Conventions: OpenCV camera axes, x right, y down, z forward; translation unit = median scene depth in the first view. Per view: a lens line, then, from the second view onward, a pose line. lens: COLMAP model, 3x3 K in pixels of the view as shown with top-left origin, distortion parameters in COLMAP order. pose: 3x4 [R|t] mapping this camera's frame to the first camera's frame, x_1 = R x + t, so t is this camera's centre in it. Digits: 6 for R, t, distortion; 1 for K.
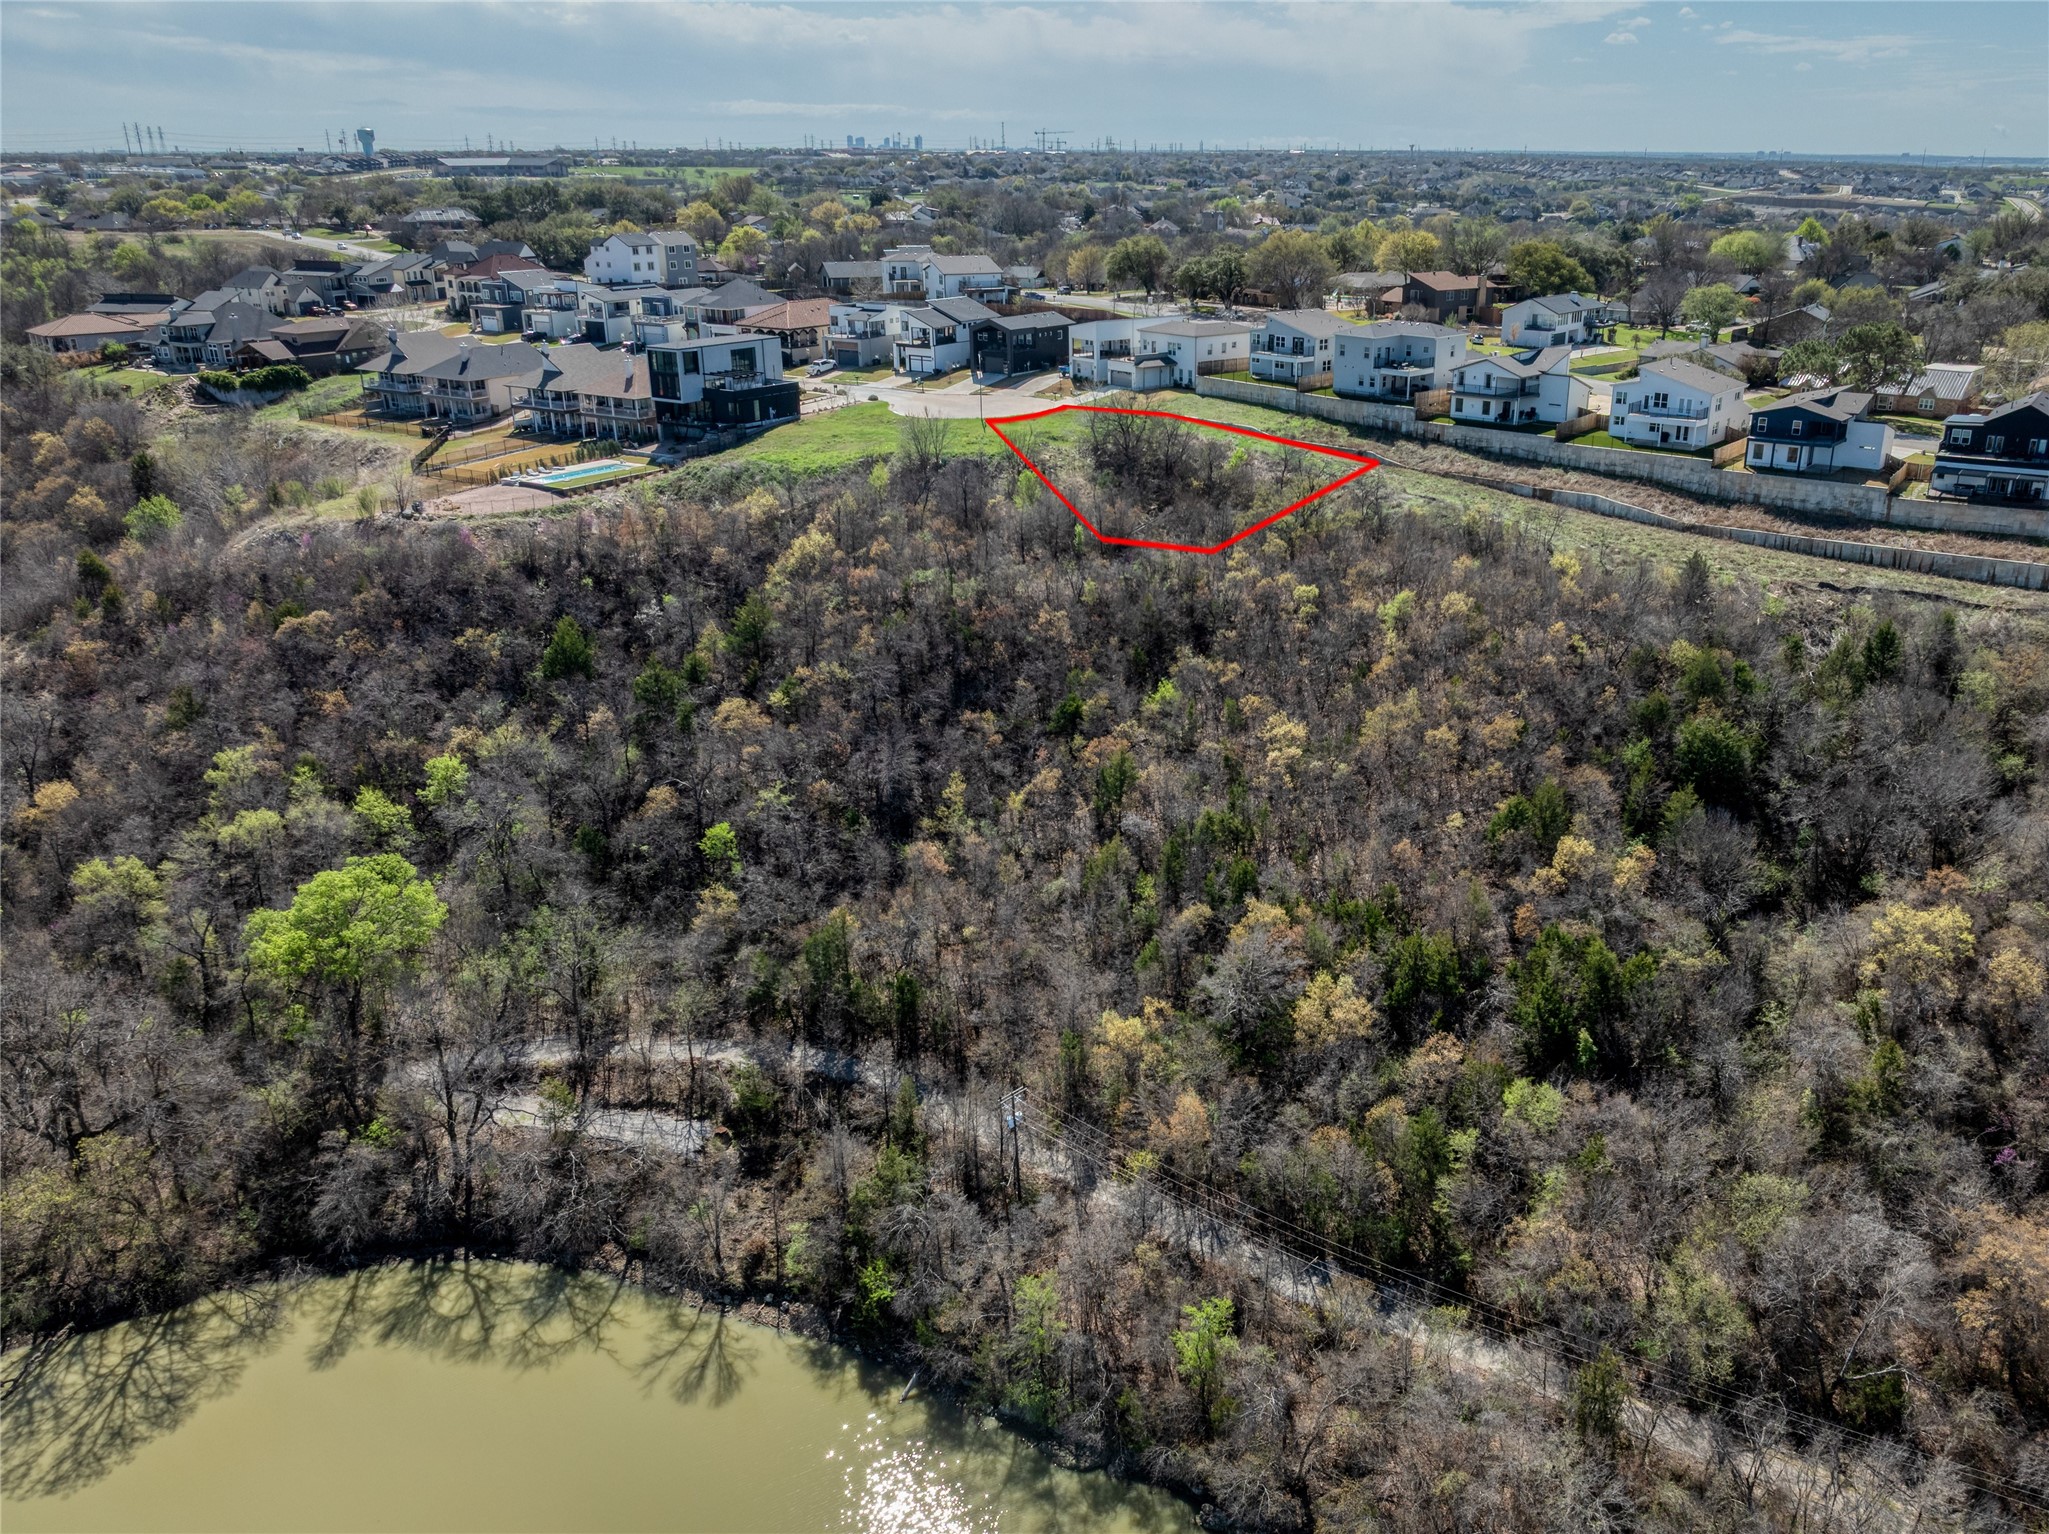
lens RADIAL K [[1744.5, 0, 1144.7], [0, 1744.5, 916.2], [0, 0, 1]] dist [-0.047138, 0.046865]
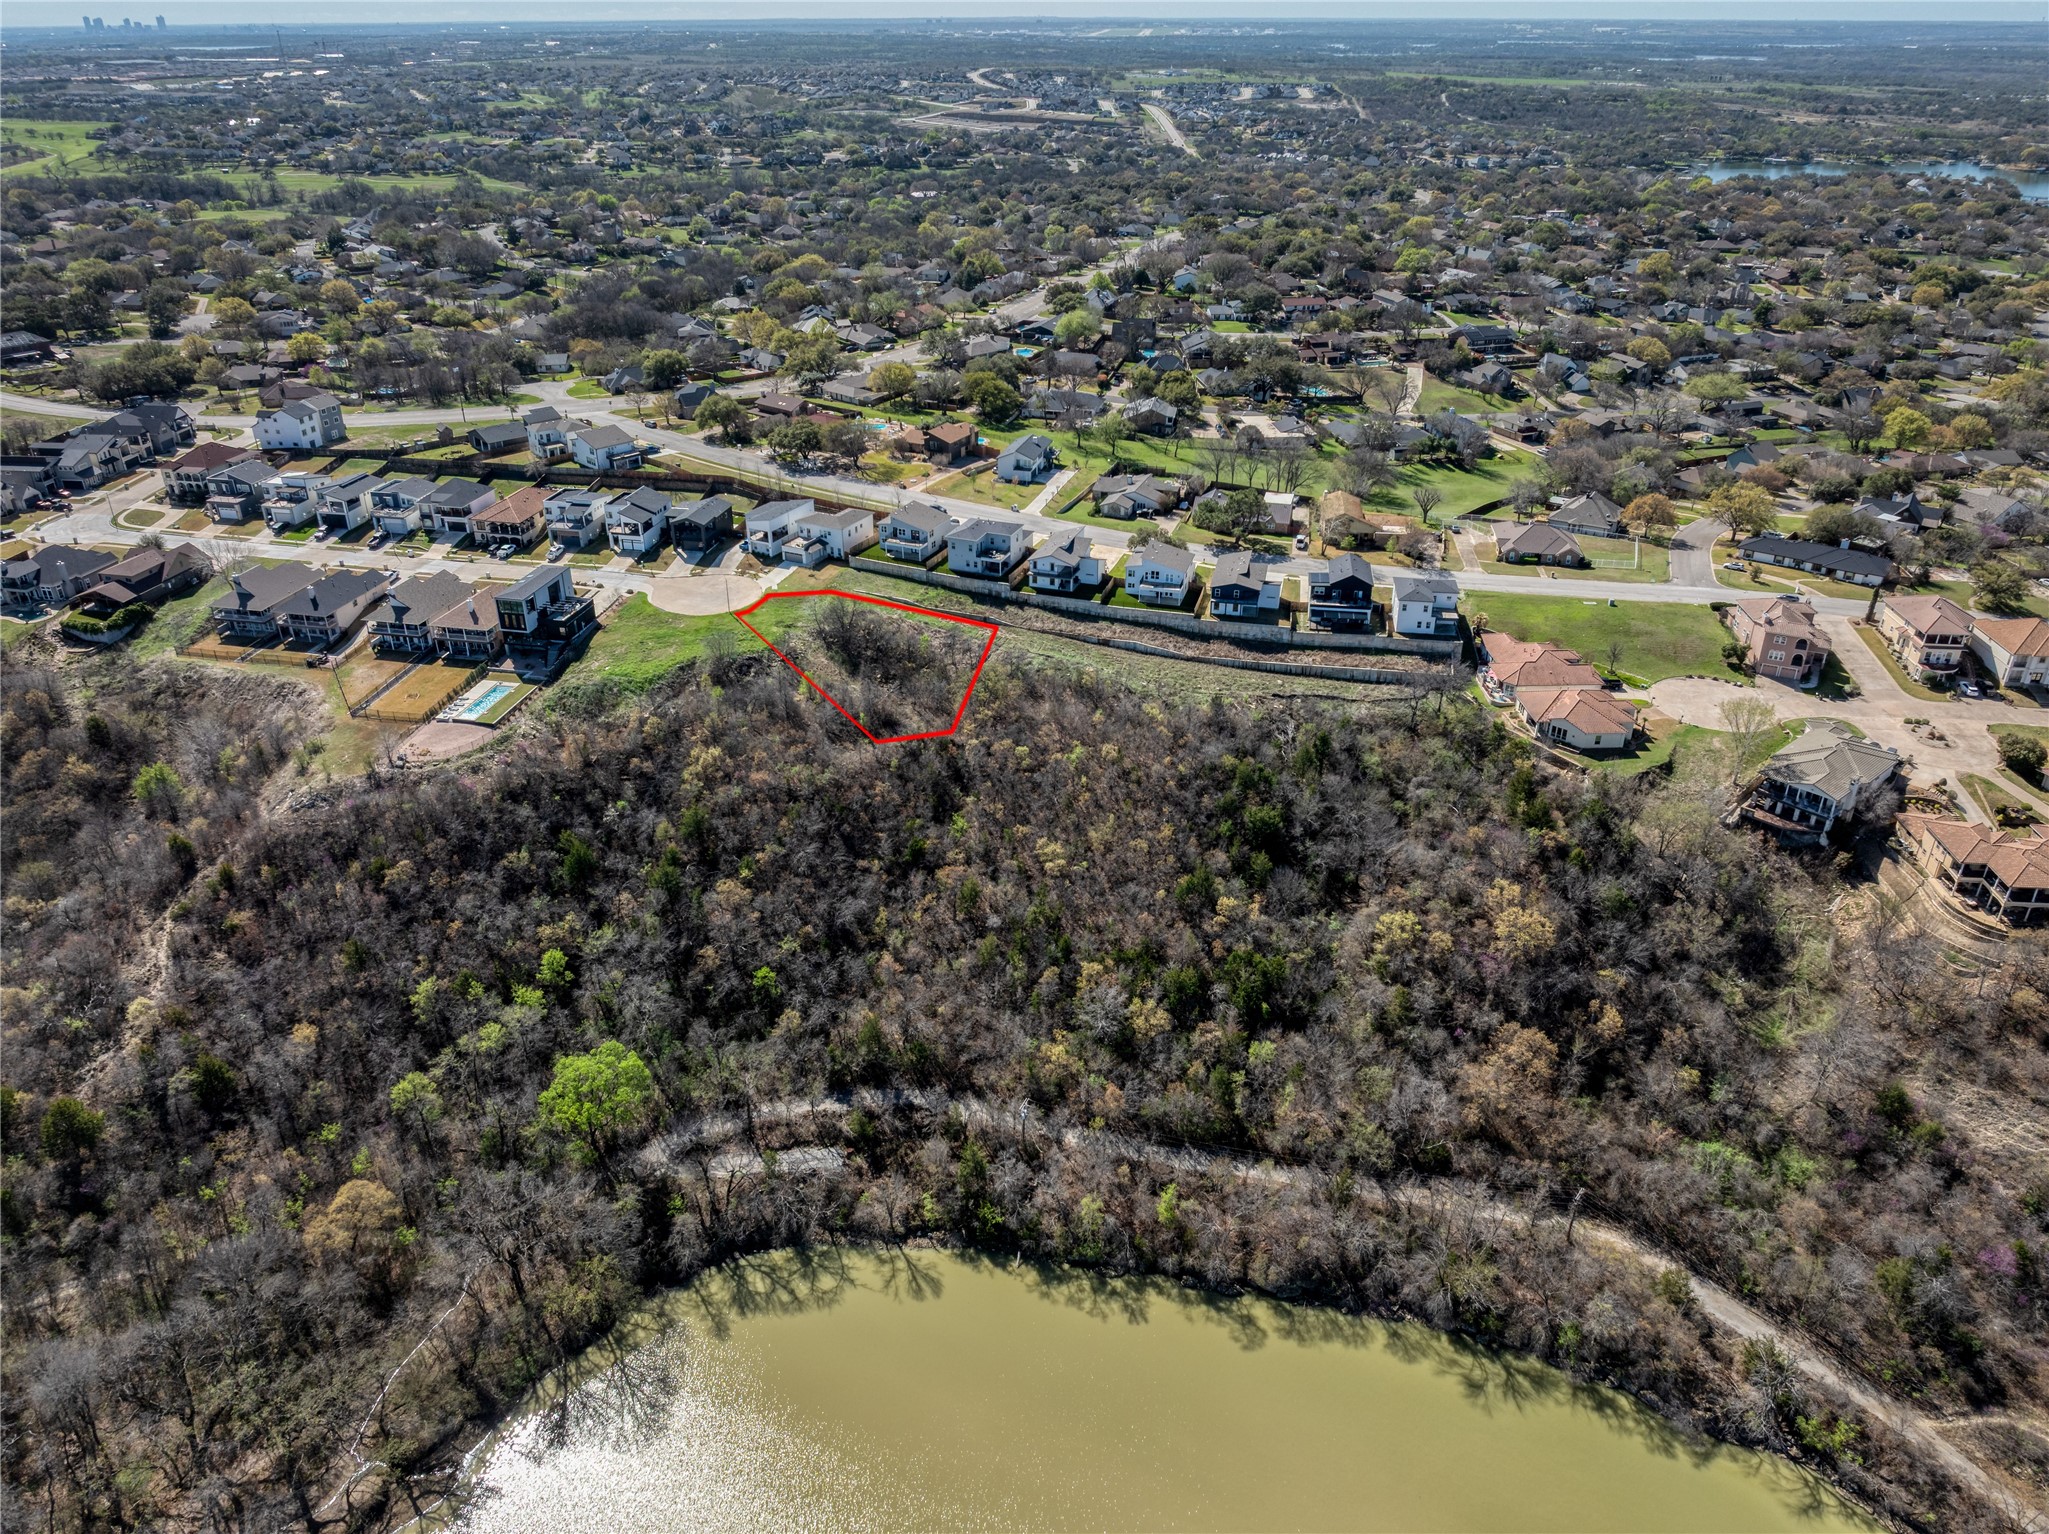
lens RADIAL K [[1451.5, 0, 1032.4], [0, 1451.5, 756.2], [0, 0, 1]] dist [-0.039717, 0.025451]
pose [[0.928202, -0.174619, 0.328555, -0.349594], [0.155234, 0.984253, 0.084553, -0.276153], [-0.338146, -0.027479, 0.940692, -0.360099]]
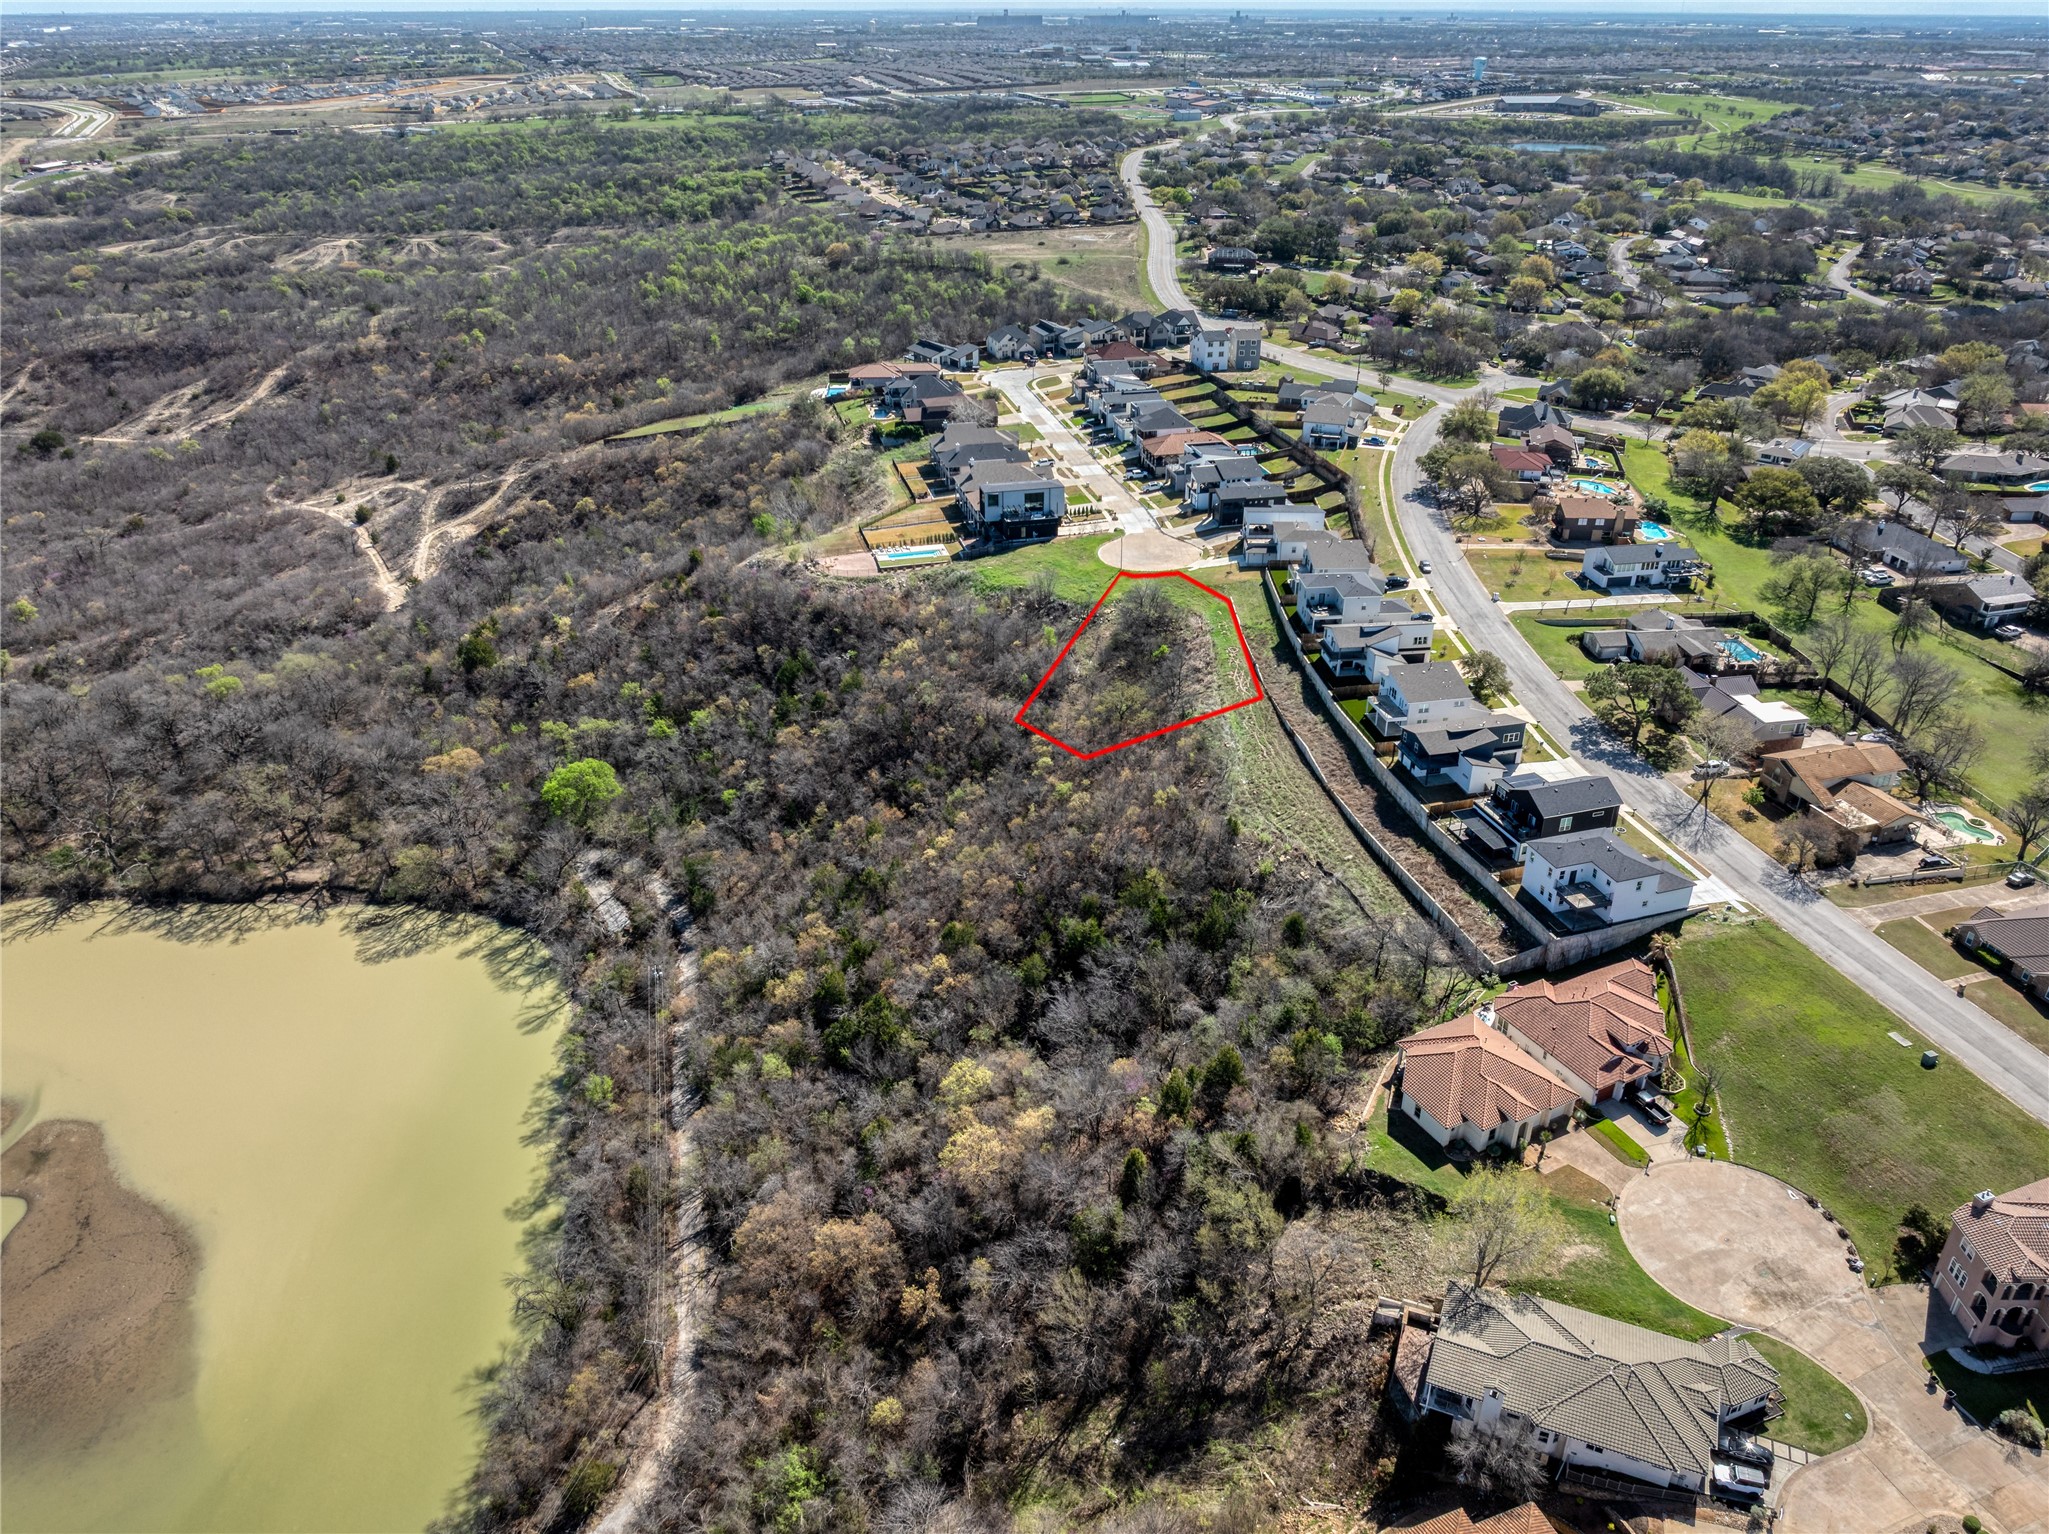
lens RADIAL K [[1451.5, 0, 1032.4], [0, 1451.5, 756.2], [0, 0, 1]] dist [-0.039717, 0.025451]
pose [[0.740037, 0.310160, -0.596780, 0.853421], [-0.272525, 0.949495, 0.155530, -0.374218], [0.614879, 0.047540, 0.787188, -0.126969]]
